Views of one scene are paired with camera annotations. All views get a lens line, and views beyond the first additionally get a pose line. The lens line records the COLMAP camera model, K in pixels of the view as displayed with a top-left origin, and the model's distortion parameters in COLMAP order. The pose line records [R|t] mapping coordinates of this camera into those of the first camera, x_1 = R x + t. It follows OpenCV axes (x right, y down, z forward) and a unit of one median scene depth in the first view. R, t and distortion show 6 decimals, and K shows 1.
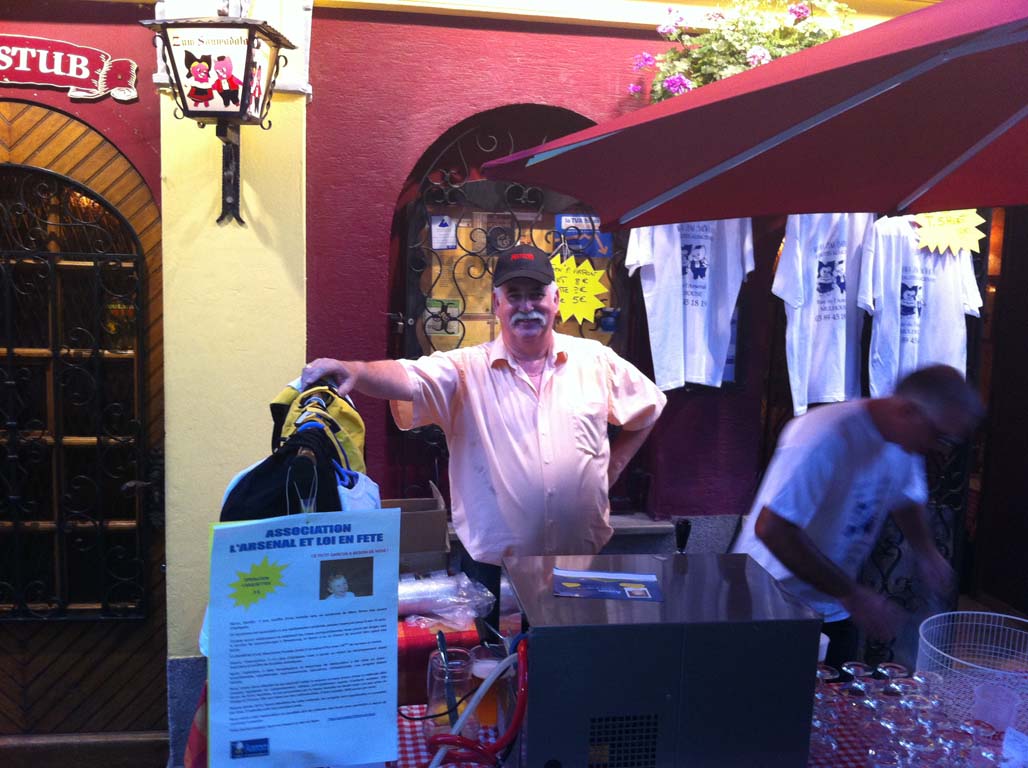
lens RADIAL K [[895.4, 0, 514.0], [0, 895.4, 384.0], [0, 0, 1]] dist [0.044287, -0.194206]
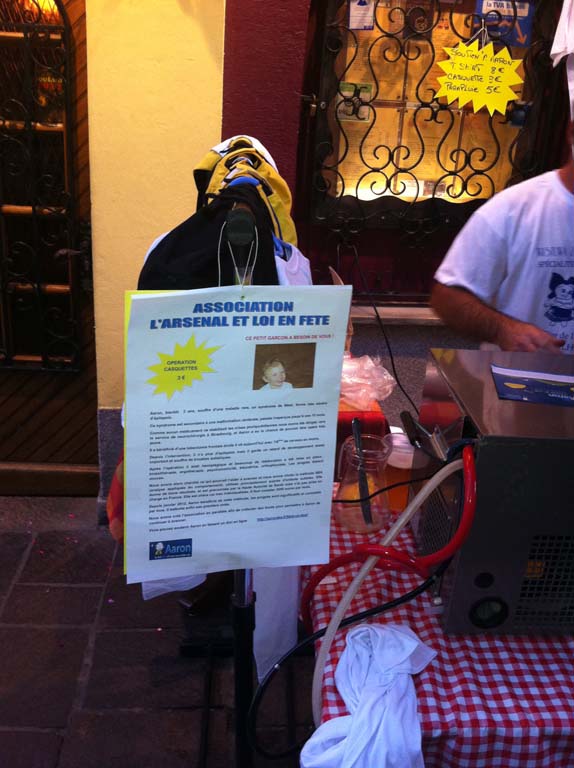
lens RADIAL K [[668.9, 0, 250.1], [0, 668.9, 383.5], [0, 0, 1]] dist [0.044287, -0.194206]
pose [[0.985429, 0.082080, -0.148974, -0.103903], [-0.038988, 0.961541, 0.271881, 0.053233], [0.165561, -0.262111, 0.950730, 0.333093]]
